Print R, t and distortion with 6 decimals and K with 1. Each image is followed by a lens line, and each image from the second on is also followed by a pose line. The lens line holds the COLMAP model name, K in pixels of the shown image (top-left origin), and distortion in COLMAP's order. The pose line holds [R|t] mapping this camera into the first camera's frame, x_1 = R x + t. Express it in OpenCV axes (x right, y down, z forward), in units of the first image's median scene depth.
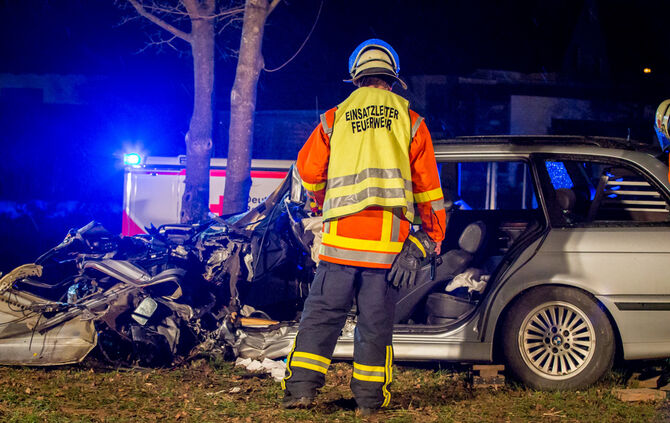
lens RADIAL K [[1422.5, 0, 335.0], [0, 1422.5, 211.5], [0, 0, 1]] dist [-0.253688, -0.143384]
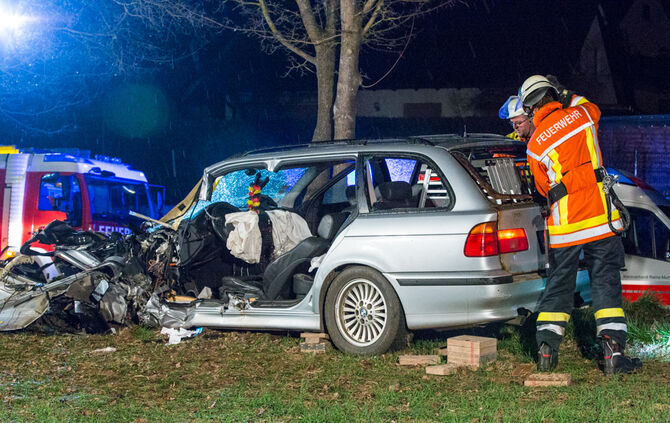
lens RADIAL K [[1422.5, 0, 335.0], [0, 1422.5, 211.5], [0, 0, 1]] dist [-0.253688, -0.143384]
pose [[0.920141, -0.026791, -0.390670, 0.593069], [0.024286, 0.999641, -0.011352, 0.020802], [0.390834, 0.000957, 0.920461, -0.086539]]
